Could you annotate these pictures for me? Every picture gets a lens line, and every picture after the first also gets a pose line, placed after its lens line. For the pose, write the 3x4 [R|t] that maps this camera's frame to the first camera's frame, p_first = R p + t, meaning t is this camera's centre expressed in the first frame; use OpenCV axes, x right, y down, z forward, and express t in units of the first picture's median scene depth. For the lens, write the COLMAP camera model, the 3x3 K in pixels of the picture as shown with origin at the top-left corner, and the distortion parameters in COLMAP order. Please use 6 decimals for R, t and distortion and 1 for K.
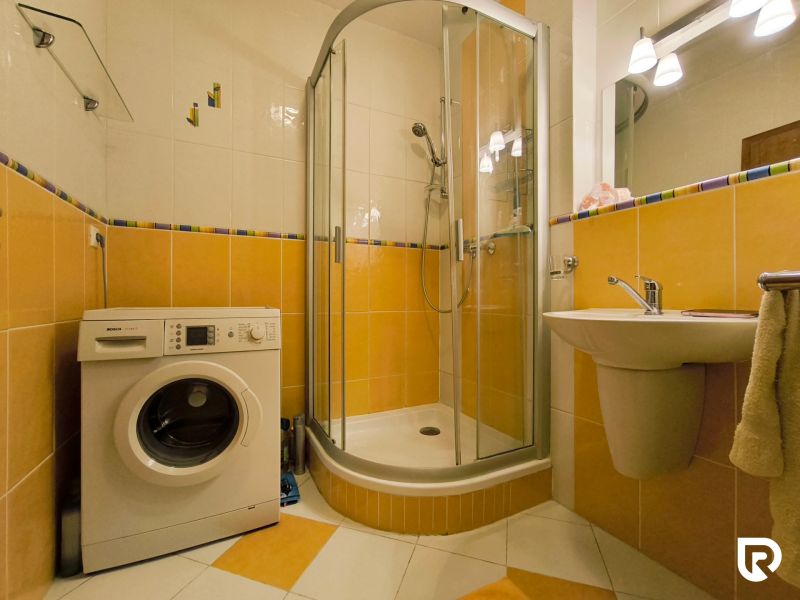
lens RADIAL K [[337.7, 0, 396.9], [0, 337.7, 299.3], [0, 0, 1]] dist [-0.016065, 0.001773]
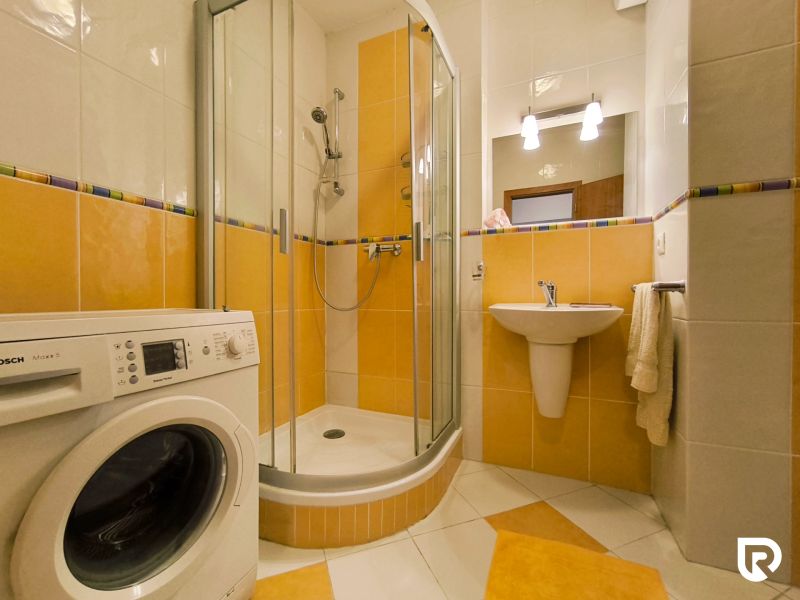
lens RADIAL K [[337.7, 0, 398.6], [0, 337.7, 299.0], [0, 0, 1]] dist [-0.016065, 0.001773]
pose [[0.773203, -0.007158, 0.634118, -0.589346], [0.003213, 0.999968, 0.007371, -0.000995], [-0.634150, -0.003662, 0.773201, 0.229924]]
